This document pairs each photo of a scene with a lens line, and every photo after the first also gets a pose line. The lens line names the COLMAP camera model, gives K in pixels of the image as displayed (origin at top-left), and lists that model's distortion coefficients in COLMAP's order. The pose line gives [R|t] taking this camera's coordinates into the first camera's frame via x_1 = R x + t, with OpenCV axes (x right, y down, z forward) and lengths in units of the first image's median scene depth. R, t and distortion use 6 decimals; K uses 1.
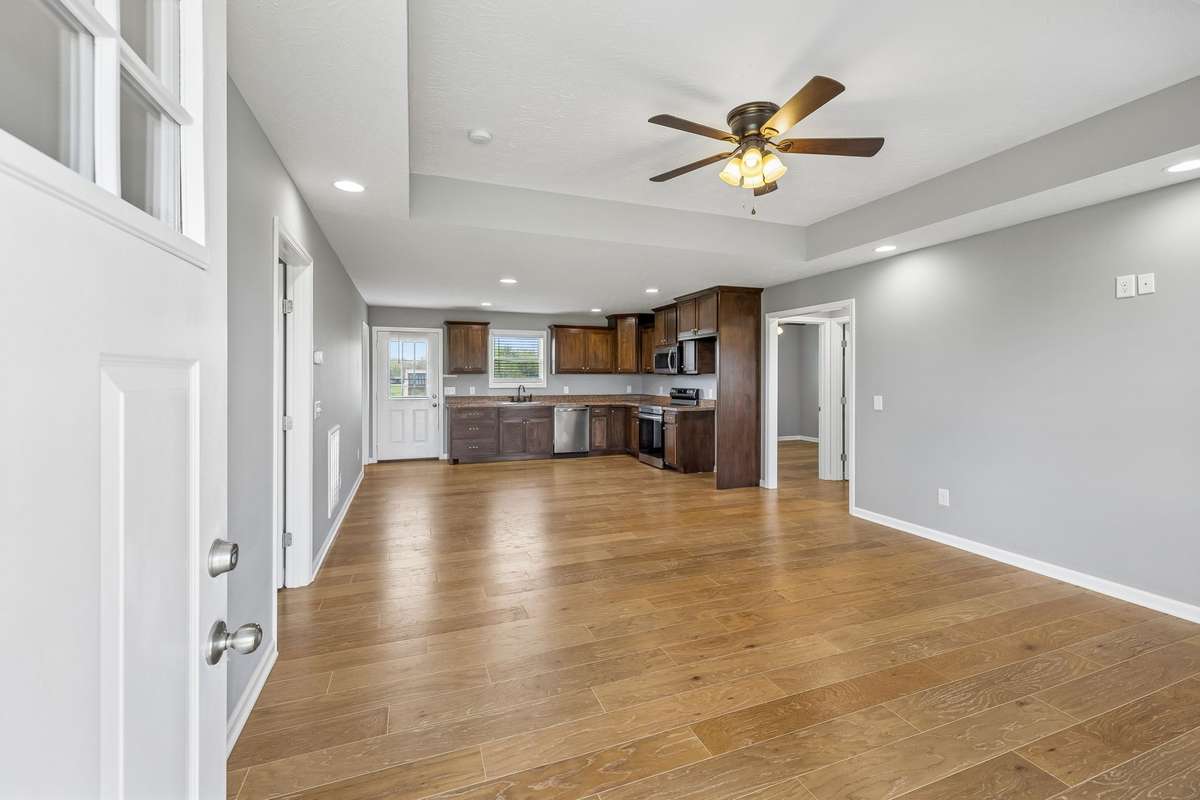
lens RADIAL K [[503.7, 0, 603.2], [0, 503.7, 374.8], [0, 0, 1]] dist [0.000465, 0.000538]
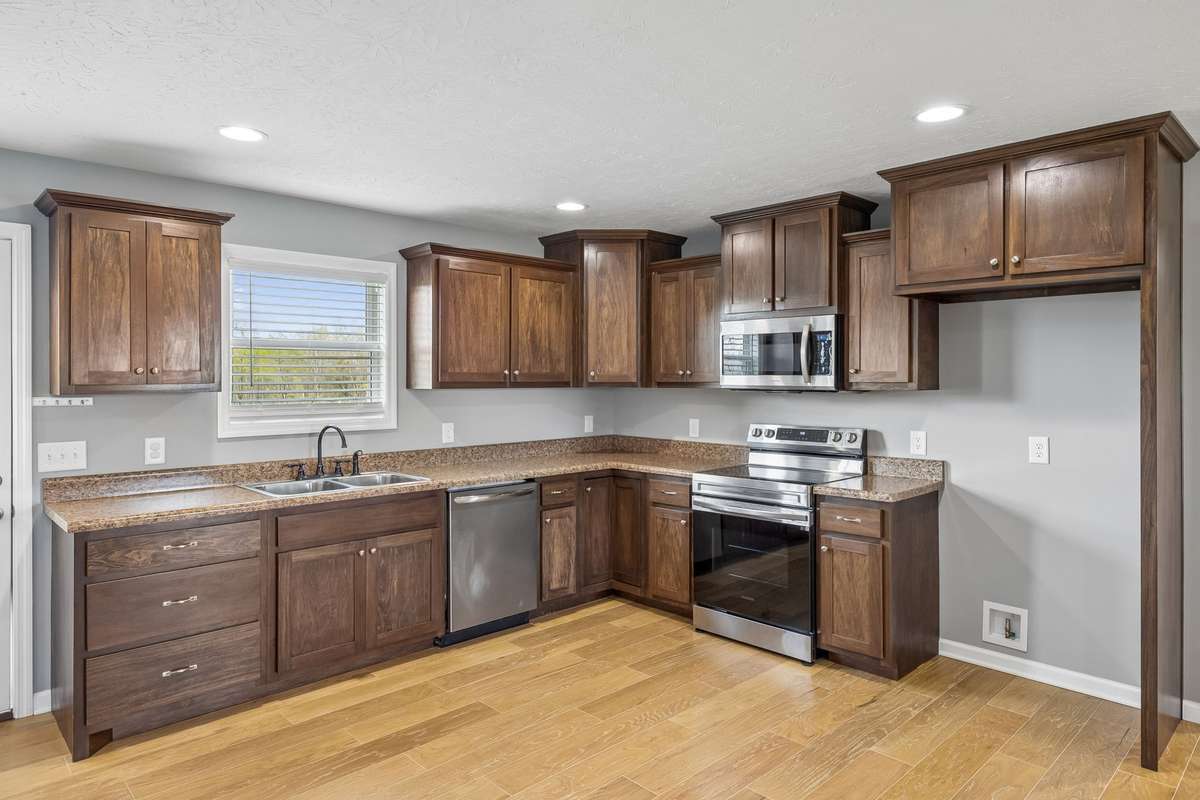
lens RADIAL K [[733.4, 0, 601.6], [0, 733.4, 376.8], [0, 0, 1]] dist [0.007691, -0.000667]
pose [[0.920643, -0.001298, 0.390403, -0.193086], [0.000500, 0.999998, 0.002146, -0.011616], [-0.390405, -0.001780, 0.920641, 0.525247]]
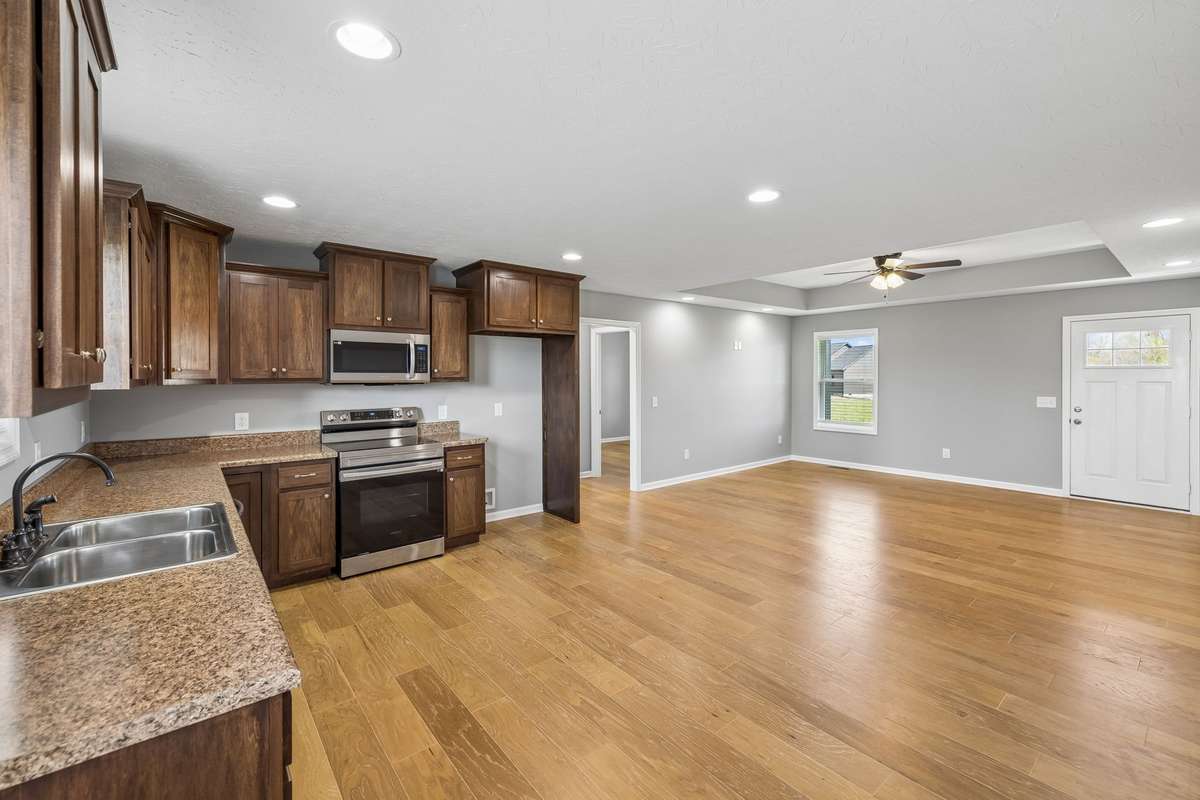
lens RADIAL K [[503.7, 0, 597.6], [0, 503.7, 378.3], [0, 0, 1]] dist [0.000465, 0.000538]
pose [[-0.313826, -0.003984, 0.949472, -0.415358], [-0.001302, 0.999992, 0.003766, -0.008348], [-0.949480, -0.000054, -0.313829, 0.905830]]
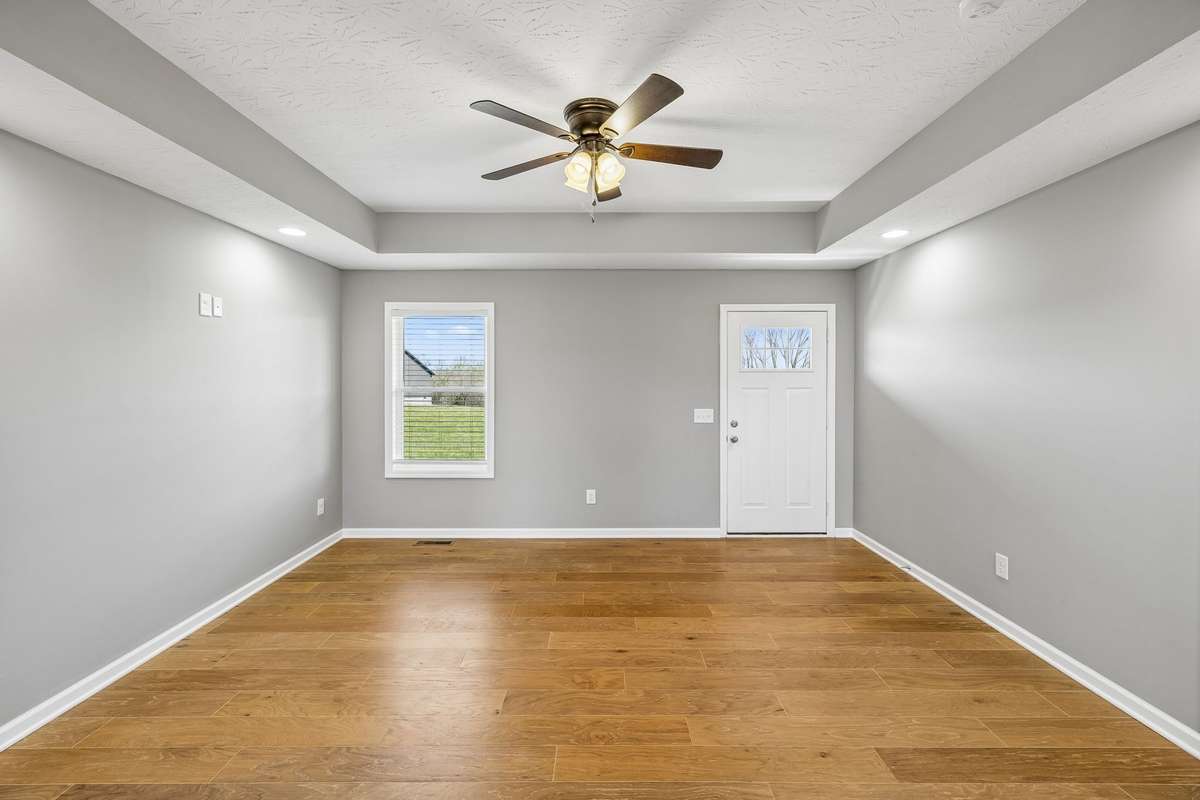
lens RADIAL K [[503.7, 0, 601.1], [0, 503.7, 385.3], [0, 0, 1]] dist [0.000465, 0.000538]
pose [[-0.934672, -0.004244, 0.355486, -0.013810], [-0.000771, 0.999951, 0.009912, -0.010800], [-0.355510, 0.008990, -0.934629, 0.613665]]
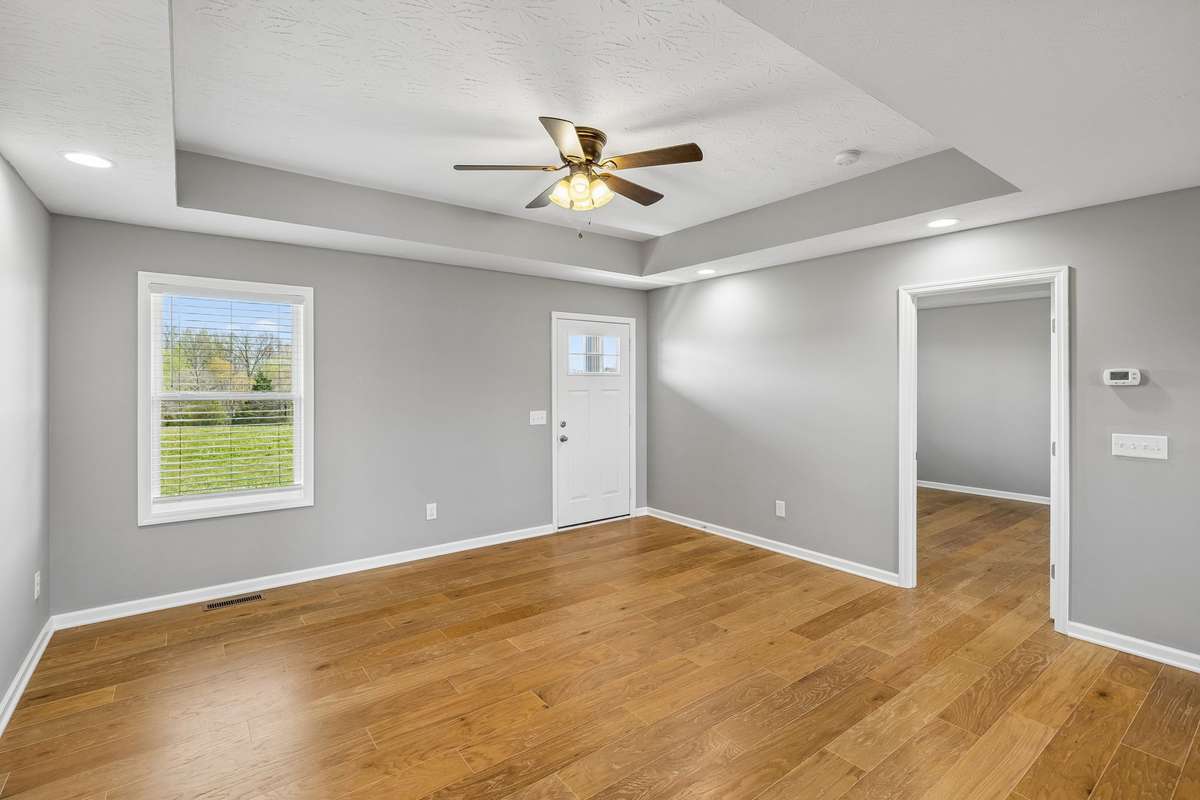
lens RADIAL K [[556.6, 0, 605.5], [0, 556.6, 384.2], [0, 0, 1]] dist [-0.006486, 0.001289]
pose [[-0.957451, 0.001760, -0.288591, 0.188260], [0.001345, 0.999998, 0.001634, -0.011004], [0.288594, 0.001176, -0.957451, 0.684275]]
